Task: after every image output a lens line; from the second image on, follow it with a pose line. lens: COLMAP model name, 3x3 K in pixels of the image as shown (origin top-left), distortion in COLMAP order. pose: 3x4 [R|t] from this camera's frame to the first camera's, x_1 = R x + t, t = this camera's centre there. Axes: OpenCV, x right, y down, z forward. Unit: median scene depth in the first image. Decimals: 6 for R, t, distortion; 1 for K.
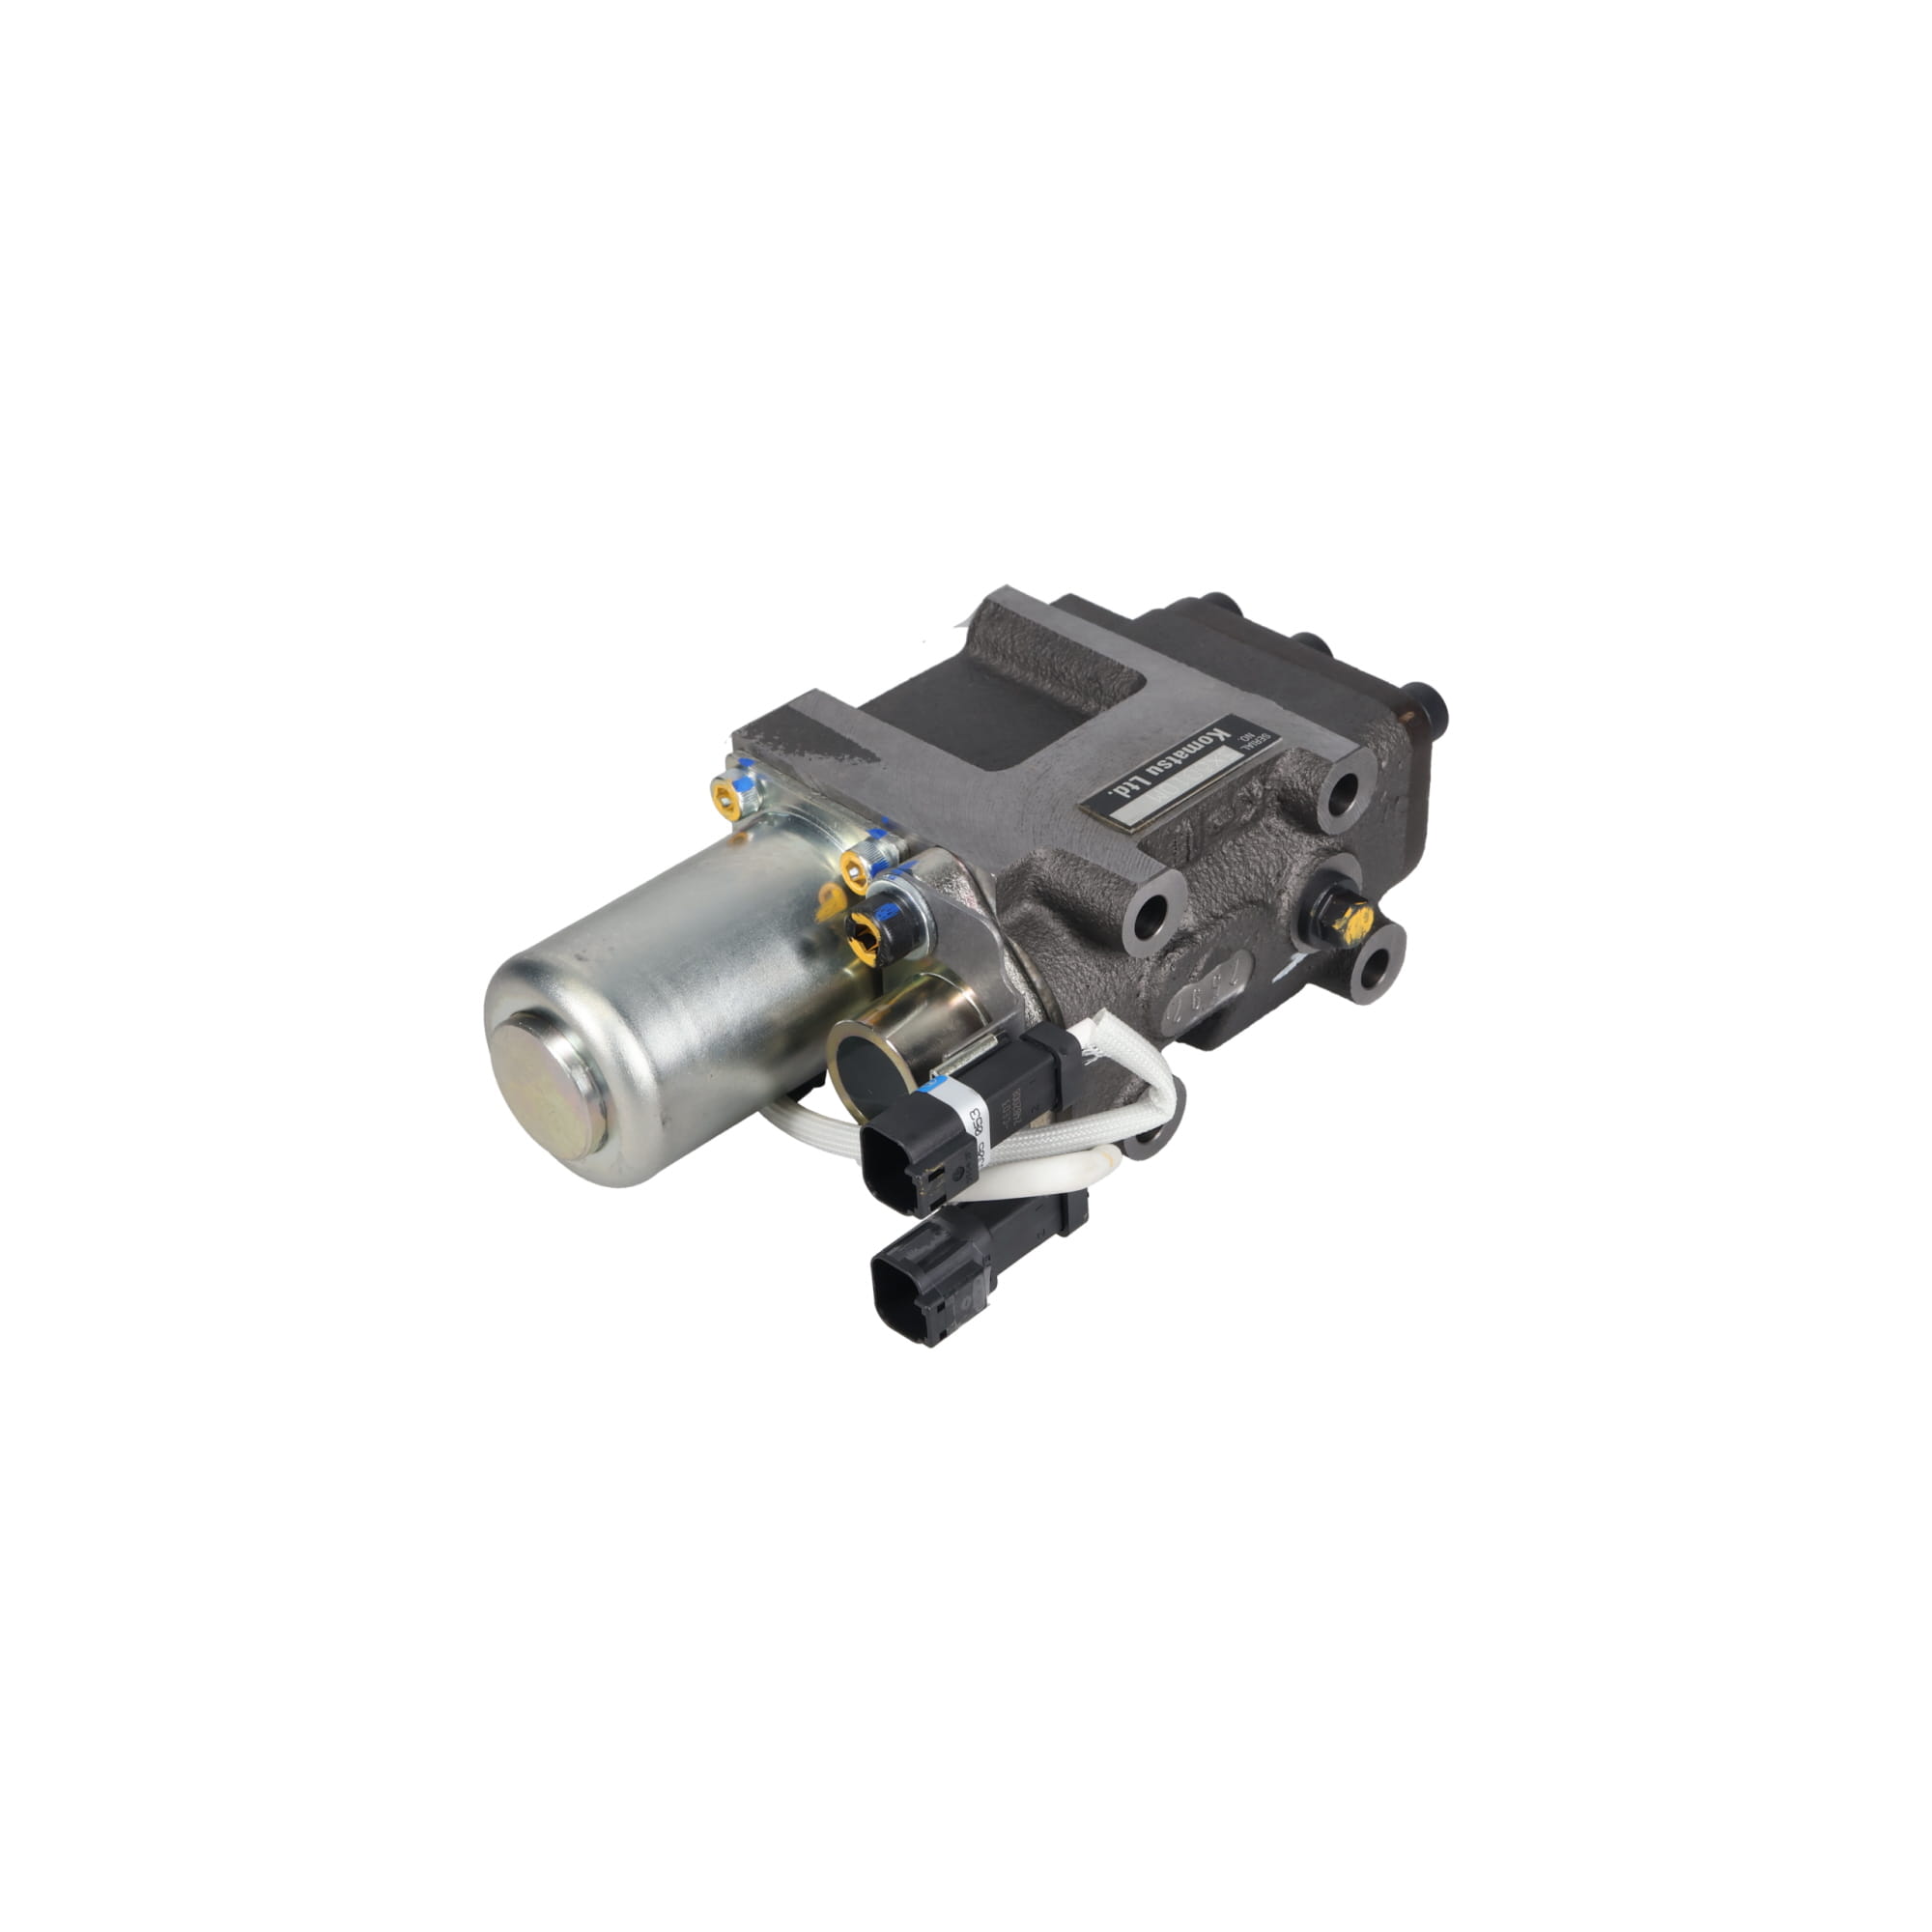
lens RADIAL K [[3138.7, 0, 956.1], [0, 3138.7, 967.5], [0, 0, 1]] dist [0.308587, 0.000000]
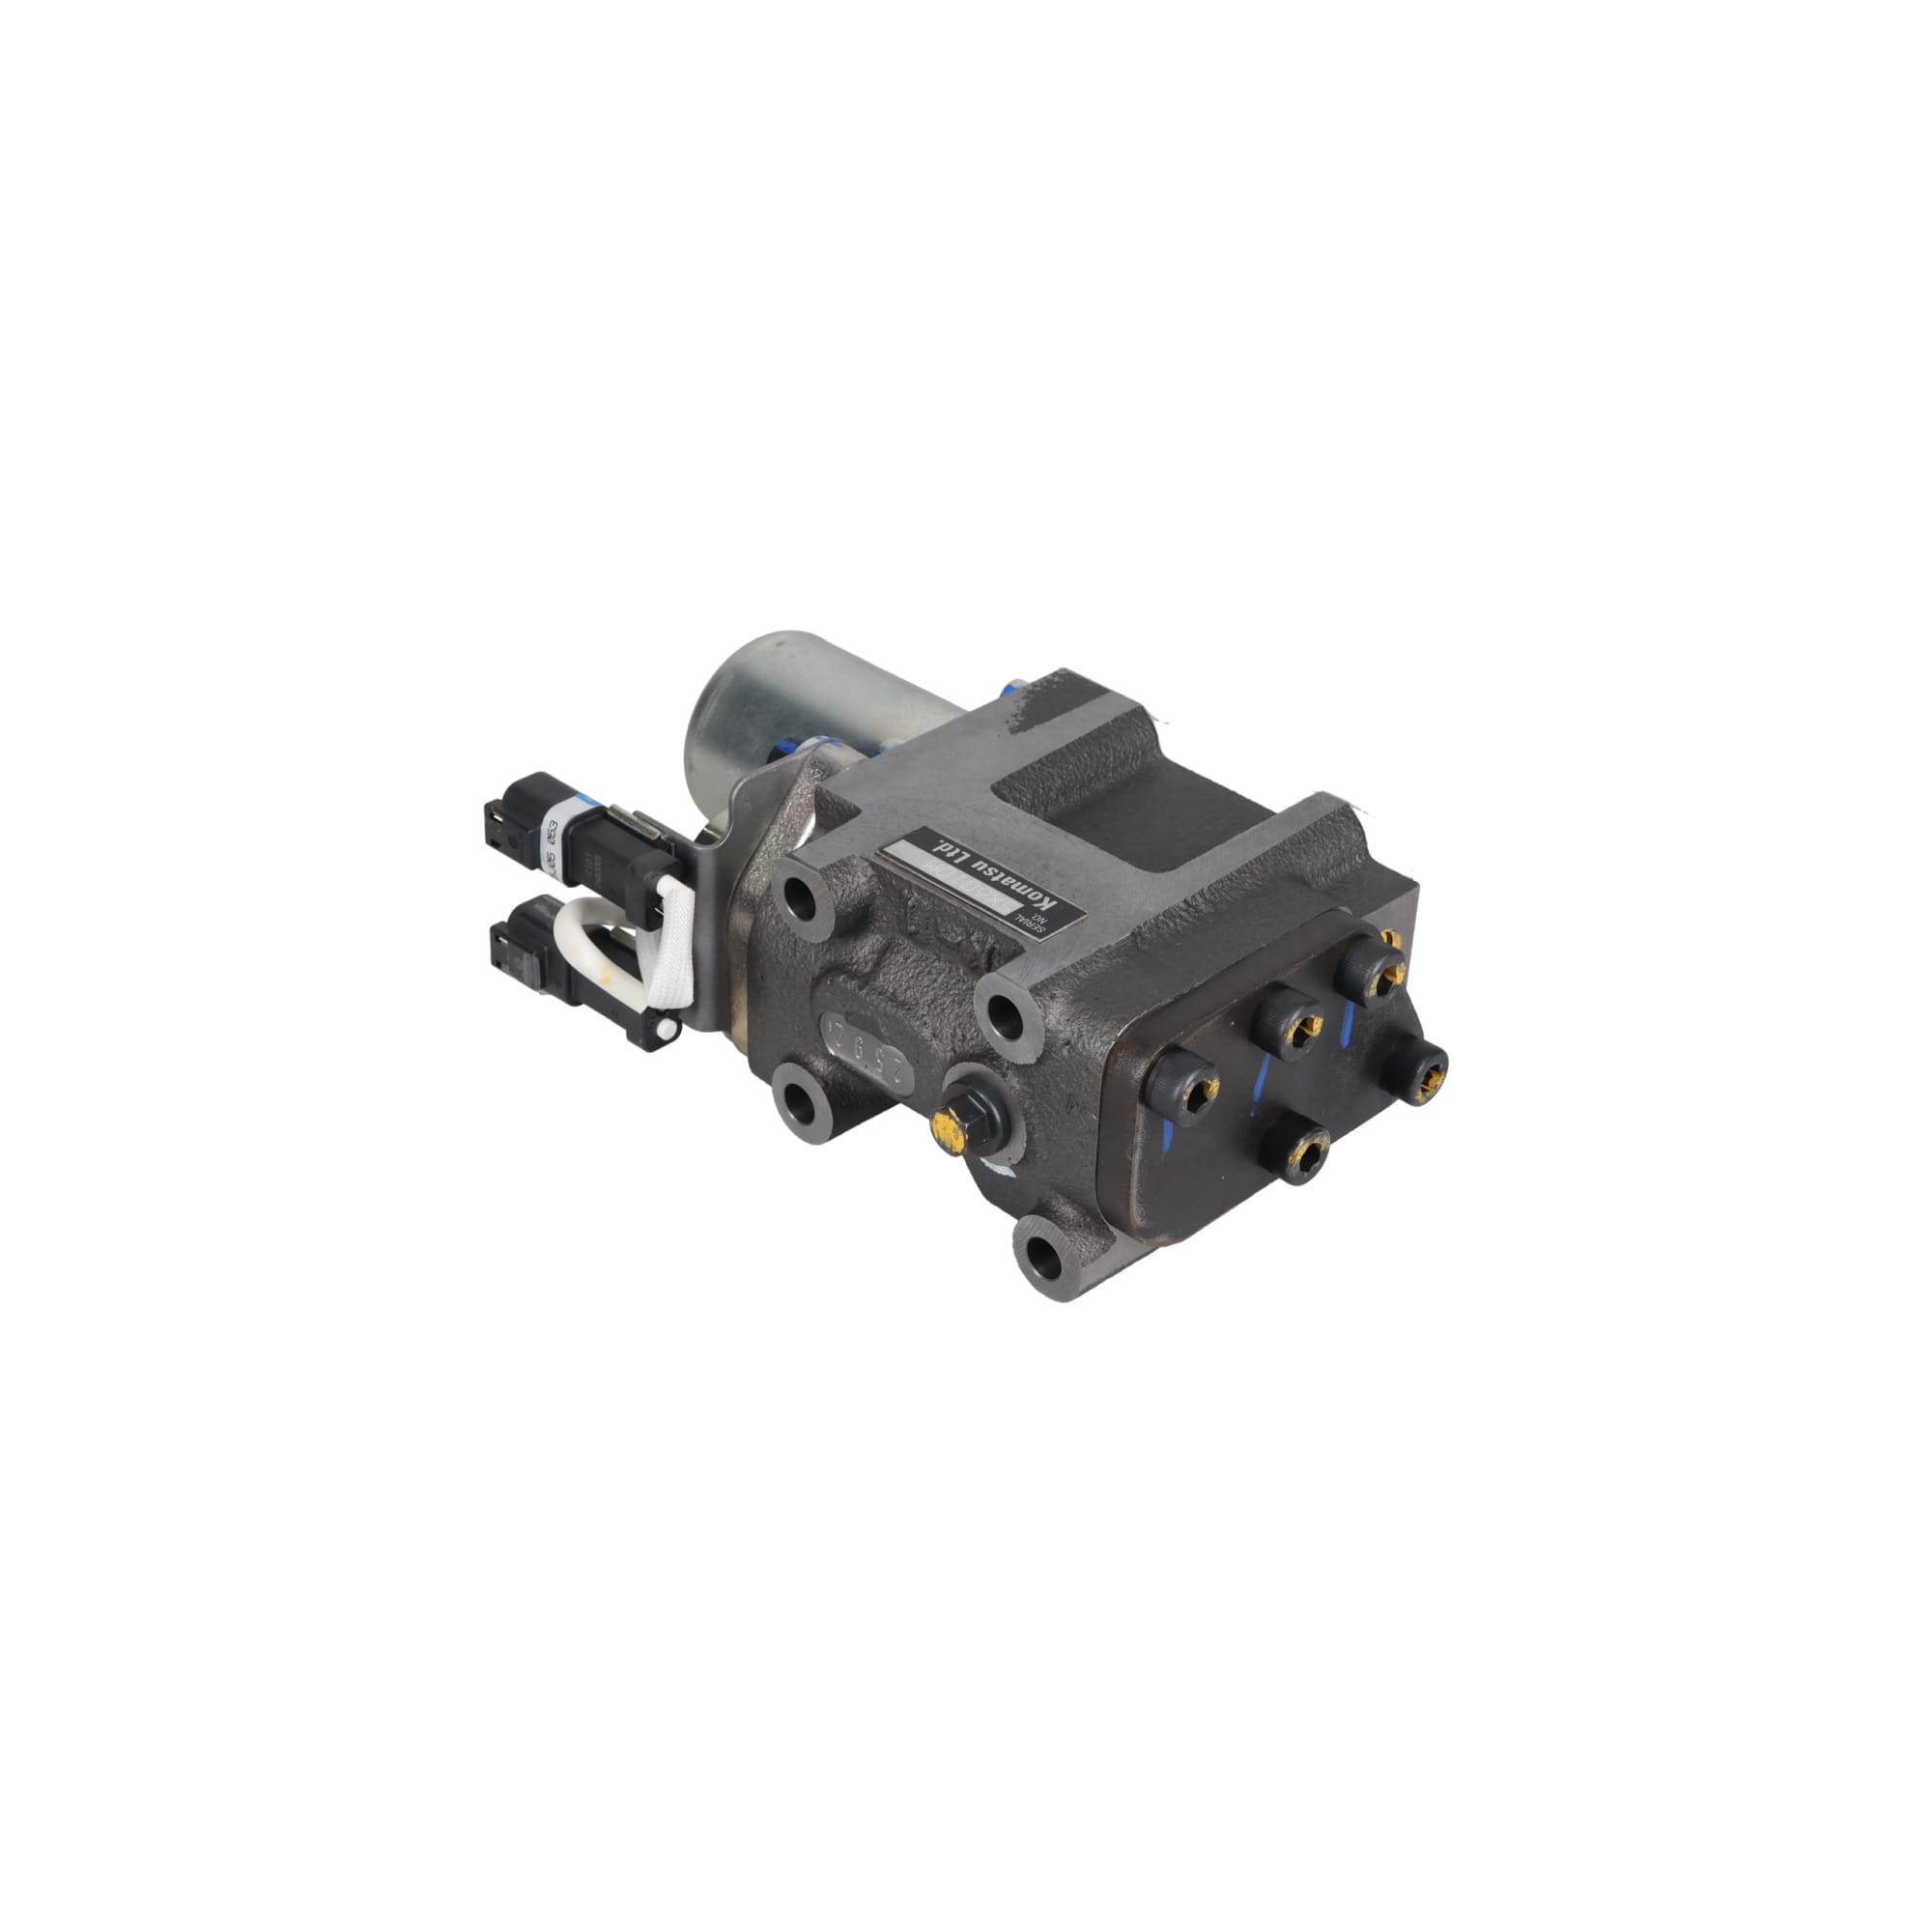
lens RADIAL K [[3138.7, 0, 964.2], [0, 3138.7, 958.8], [0, 0, 1]] dist [0.308587, 0.000000]
pose [[0.012120, 0.581724, -0.813296, 0.883392], [-0.622373, 0.640989, 0.449204, -0.484306], [0.782627, 0.500729, 0.369818, 0.636734]]
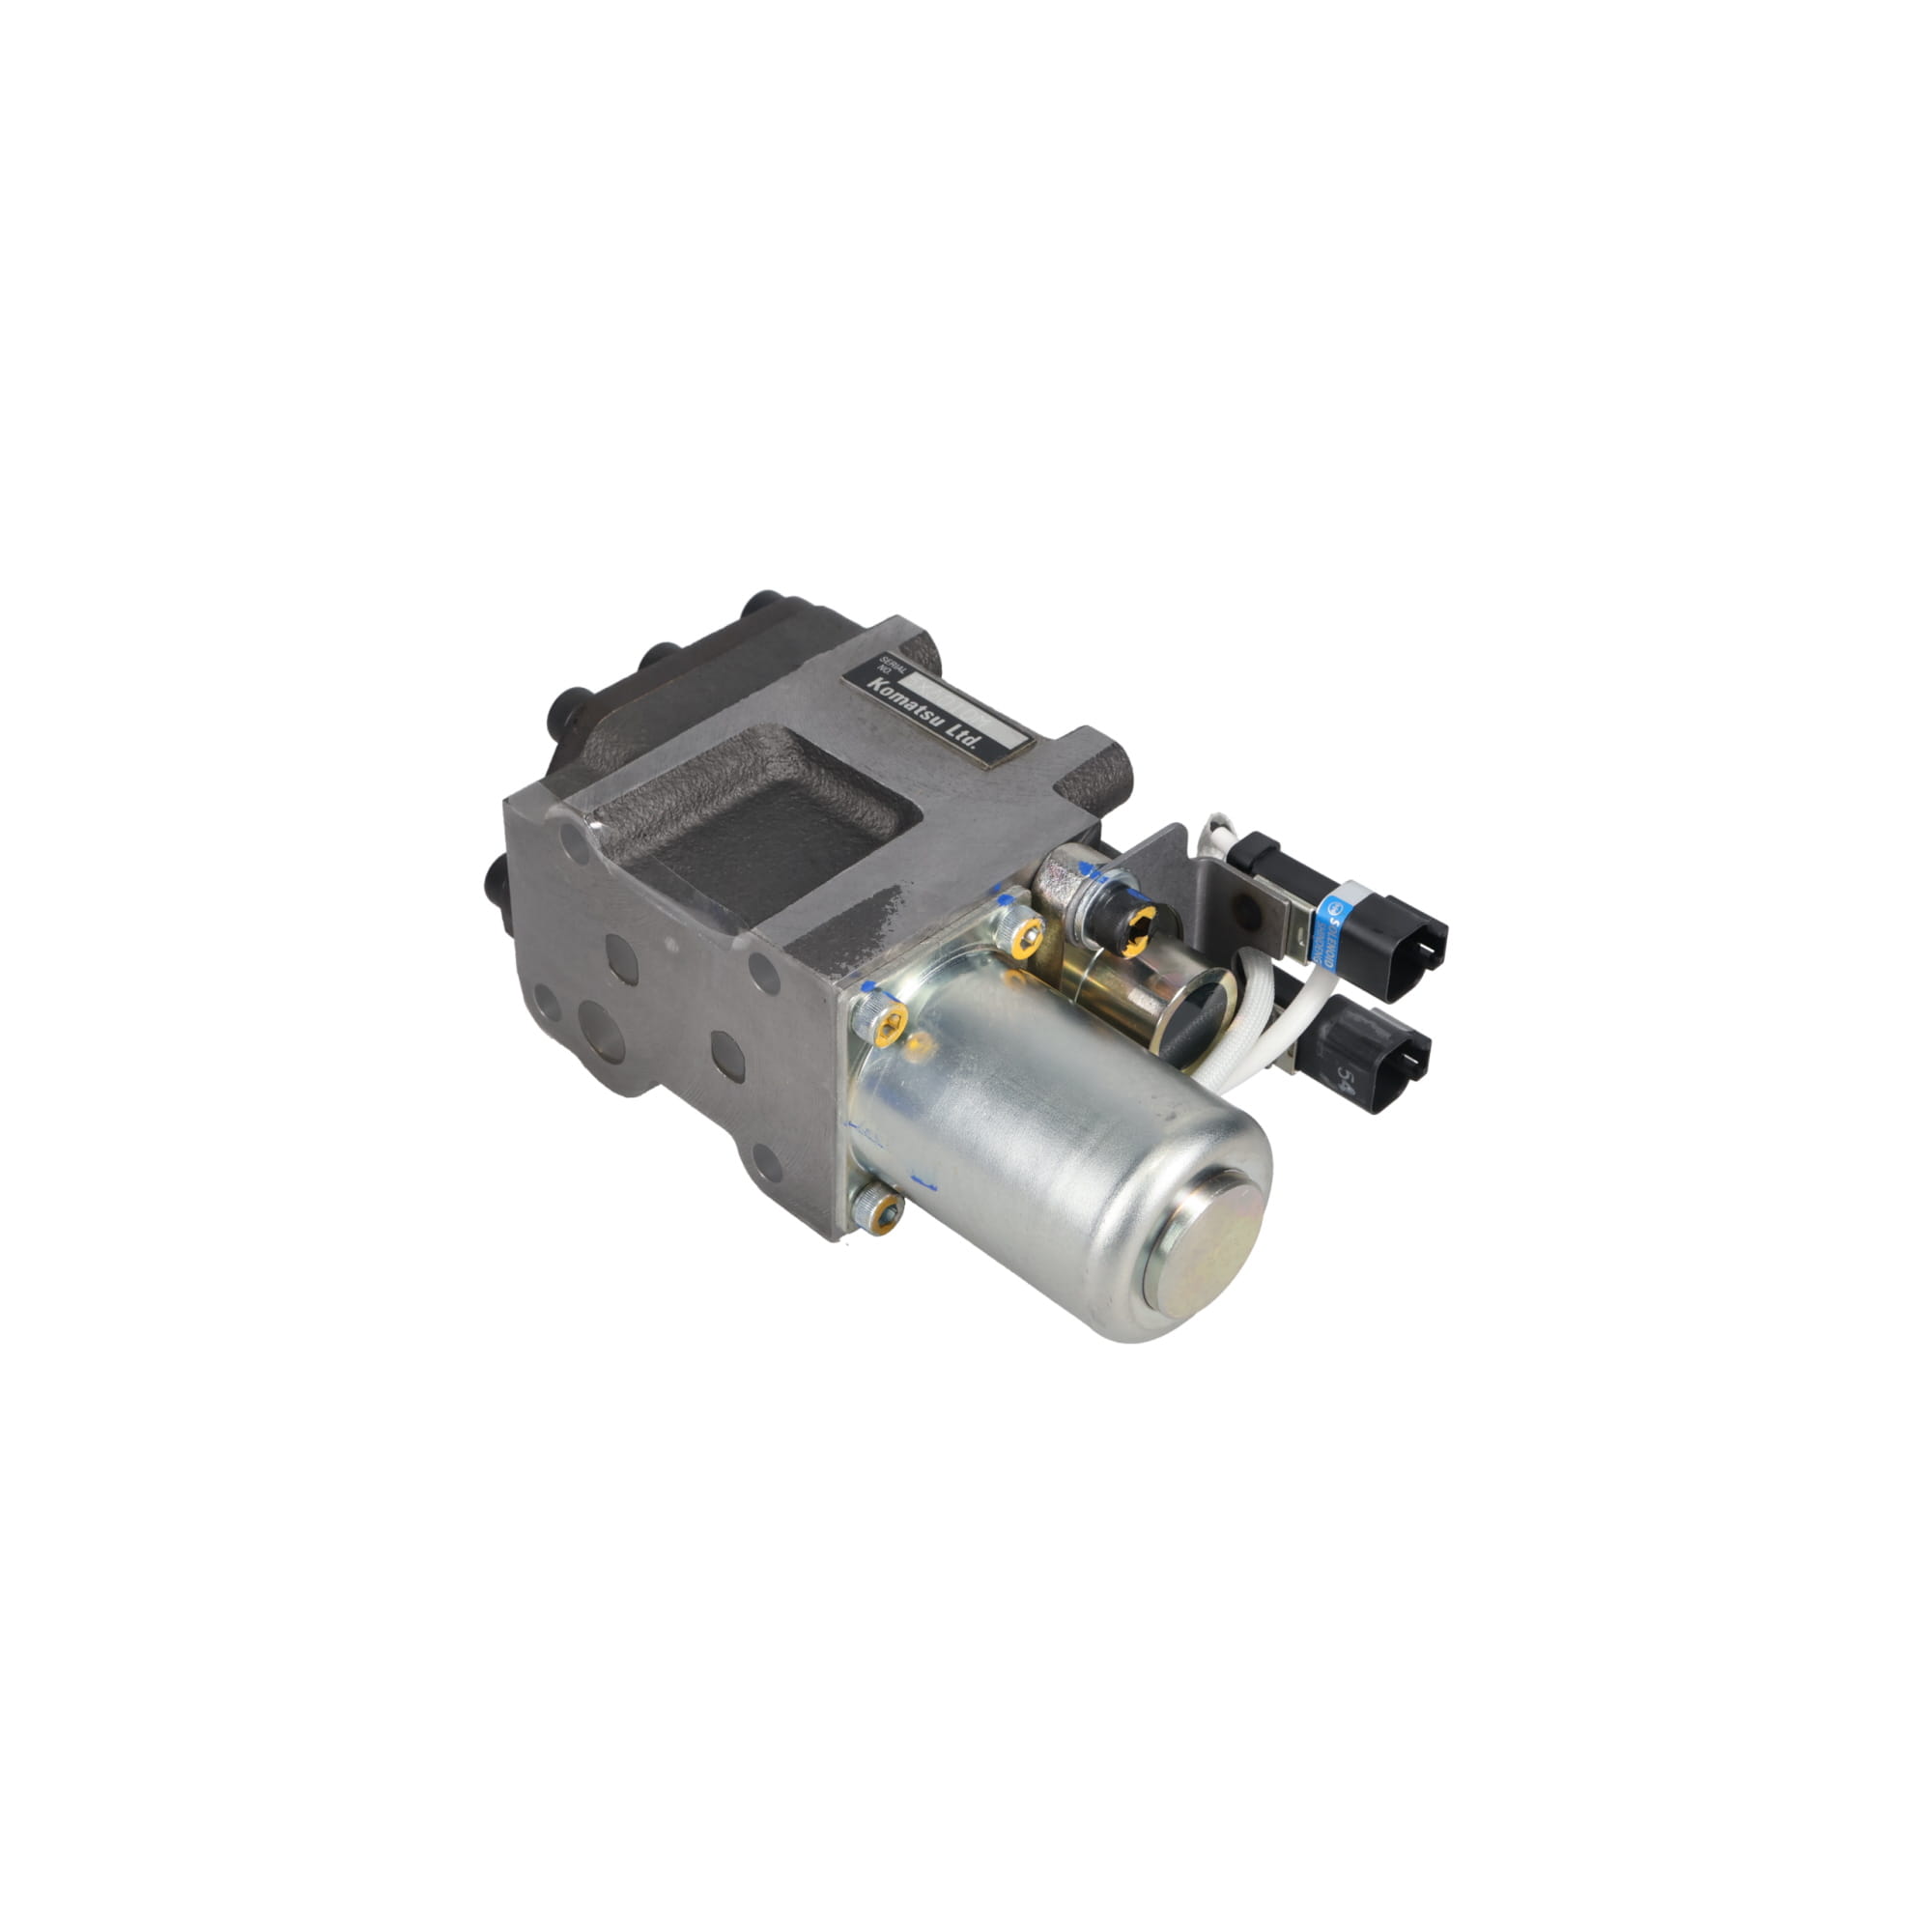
lens RADIAL K [[3138.7, 0, 966.0], [0, 3138.7, 966.6], [0, 0, 1]] dist [0.308587, 0.000000]
pose [[-0.011193, -0.616488, 0.787284, -0.816014], [0.580902, 0.636840, 0.506941, -0.537224], [-0.813897, 0.463009, 0.350991, 0.652551]]
